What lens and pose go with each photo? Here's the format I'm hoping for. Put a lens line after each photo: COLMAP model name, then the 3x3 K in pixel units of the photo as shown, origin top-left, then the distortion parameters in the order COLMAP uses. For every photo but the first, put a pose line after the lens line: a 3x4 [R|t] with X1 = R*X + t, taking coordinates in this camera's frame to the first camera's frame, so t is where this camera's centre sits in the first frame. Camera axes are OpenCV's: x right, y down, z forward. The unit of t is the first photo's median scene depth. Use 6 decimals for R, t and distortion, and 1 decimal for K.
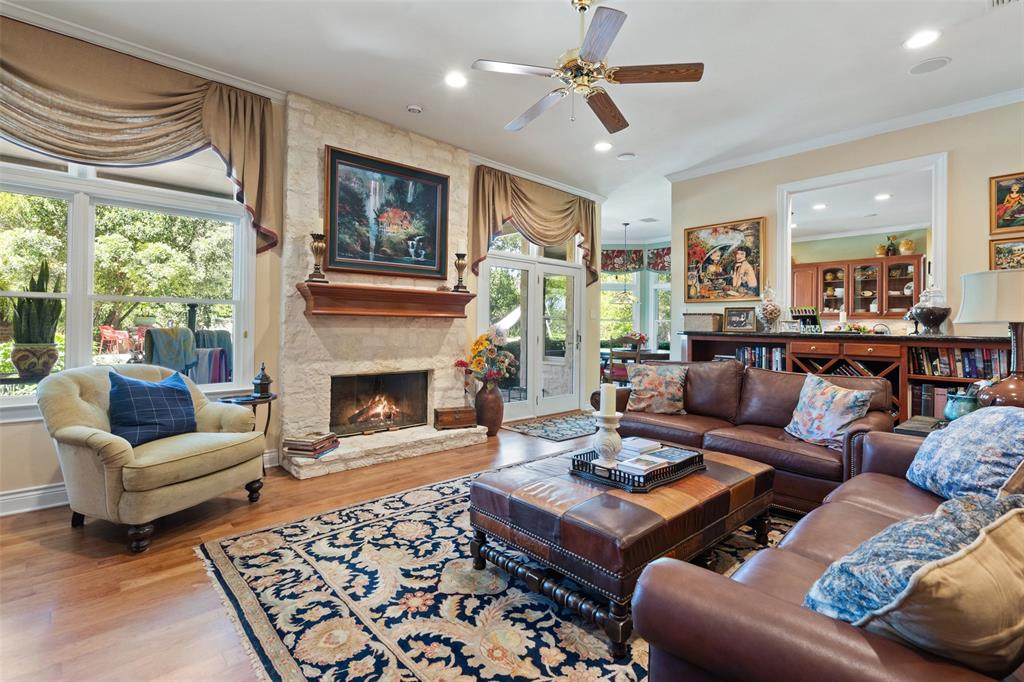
lens RADIAL K [[466.4, 0, 509.1], [0, 466.4, 330.8], [0, 0, 1]] dist [-0.001107, -0.000050]
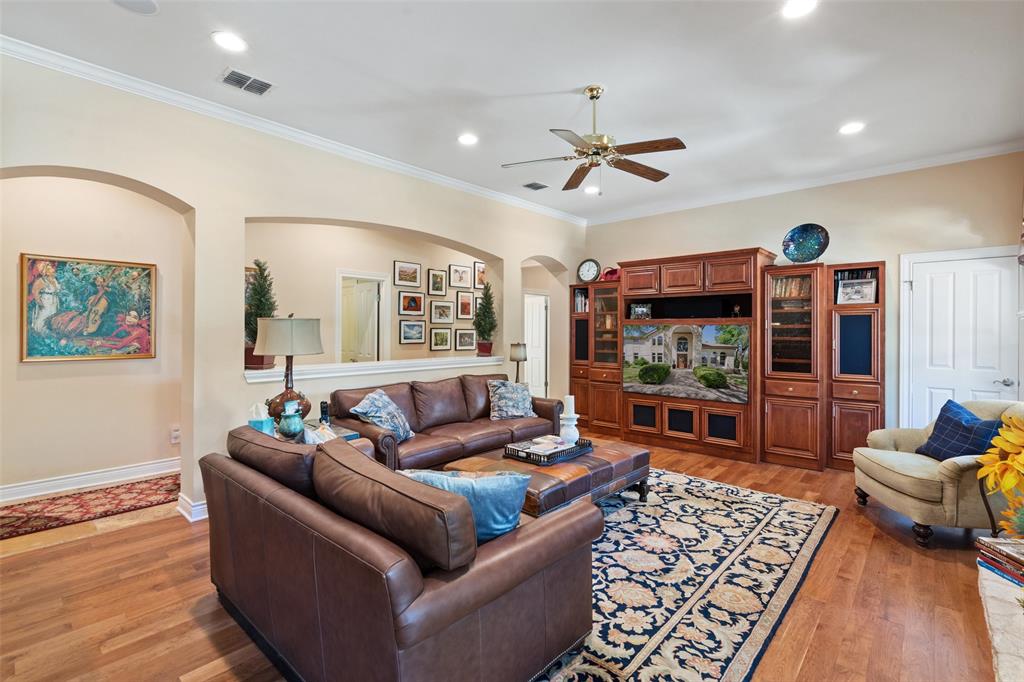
lens RADIAL K [[466.4, 0, 516.3], [0, 466.4, 333.0], [0, 0, 1]] dist [-0.001107, -0.000050]
pose [[-0.995256, -0.012684, -0.096456, 0.498402], [-0.013720, 0.999855, 0.010088, -0.099475], [0.096314, 0.011363, -0.995286, 2.325483]]
